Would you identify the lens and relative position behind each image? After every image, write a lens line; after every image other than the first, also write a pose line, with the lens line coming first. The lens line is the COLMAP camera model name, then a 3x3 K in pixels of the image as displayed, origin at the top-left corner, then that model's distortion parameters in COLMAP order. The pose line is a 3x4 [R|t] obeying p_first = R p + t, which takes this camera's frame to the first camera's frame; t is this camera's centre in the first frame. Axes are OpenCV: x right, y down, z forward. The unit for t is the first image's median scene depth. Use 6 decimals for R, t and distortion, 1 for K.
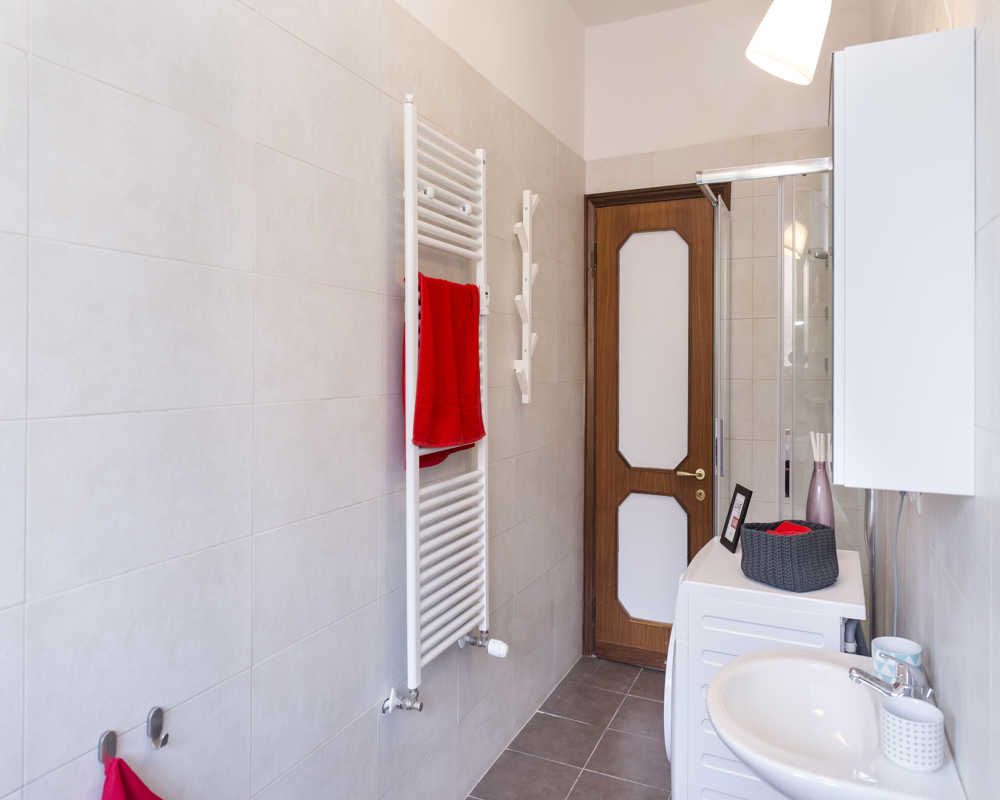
lens RADIAL K [[679.3, 0, 472.4], [0, 679.3, 375.6], [0, 0, 1]] dist [0.002012, 0.002195]
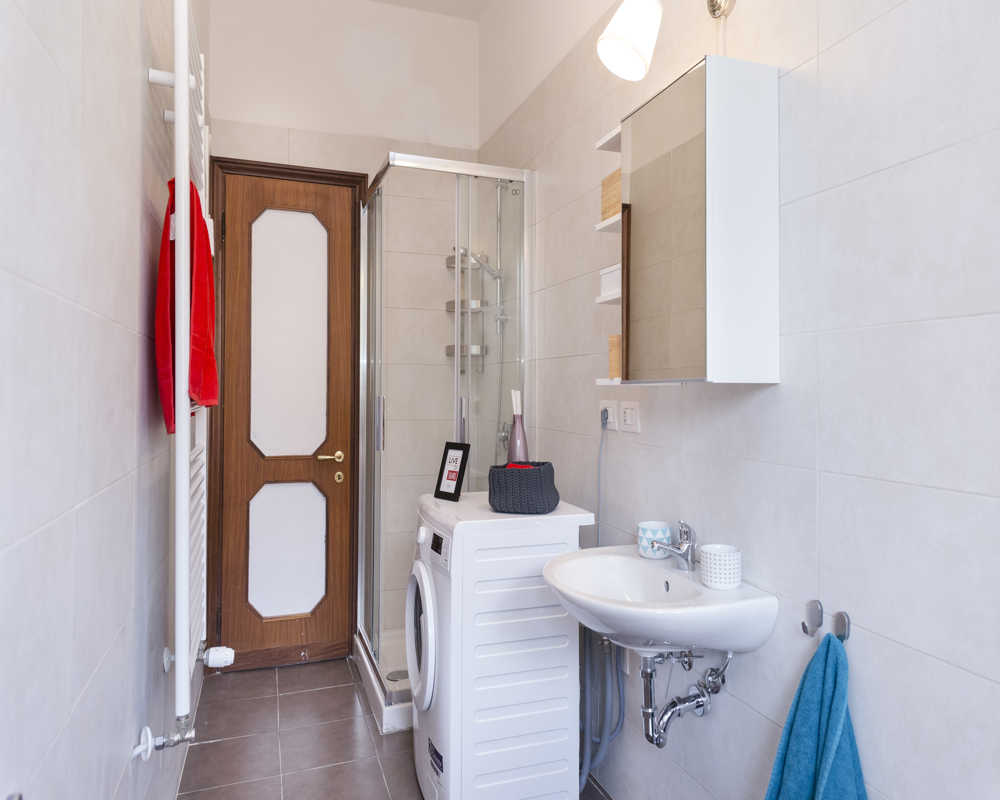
lens RADIAL K [[679.3, 0, 495.6], [0, 679.3, 394.9], [0, 0, 1]] dist [0.002012, 0.002195]
pose [[0.698708, 0.000309, 0.715407, -0.227504], [0.008352, 0.999928, -0.008589, 0.062751], [-0.715358, 0.011976, 0.698655, 0.119225]]
